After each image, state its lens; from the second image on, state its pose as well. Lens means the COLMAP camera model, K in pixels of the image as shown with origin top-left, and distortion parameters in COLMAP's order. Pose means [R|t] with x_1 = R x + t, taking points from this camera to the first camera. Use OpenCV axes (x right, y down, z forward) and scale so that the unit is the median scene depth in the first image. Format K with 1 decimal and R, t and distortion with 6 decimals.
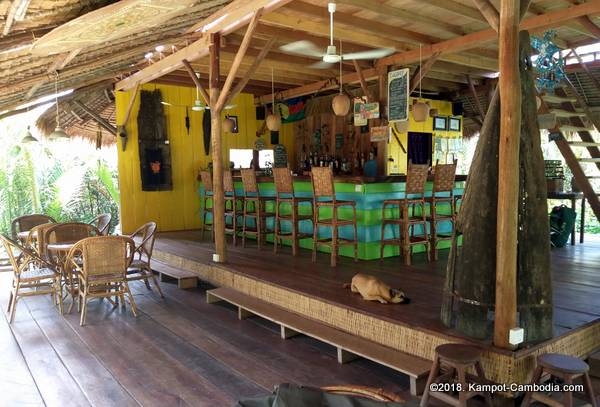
lens RADIAL K [[479.3, 0, 300.0], [0, 479.3, 203.5], [0, 0, 1]] dist [0.072093, 0.000209]
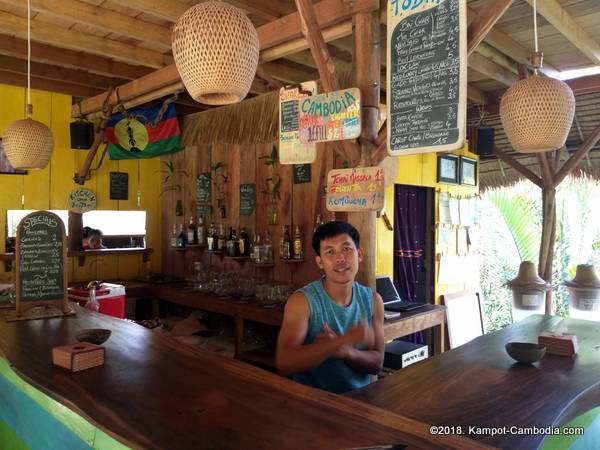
lens RADIAL K [[512.6, 0, 319.6], [0, 512.6, 224.2], [0, 0, 1]] dist [0.039669, -0.105757]
pose [[0.981317, 0.012965, 0.191961, 0.056800], [-0.001613, 0.998246, -0.059176, -0.076890], [-0.192392, 0.057760, 0.979617, 0.507878]]
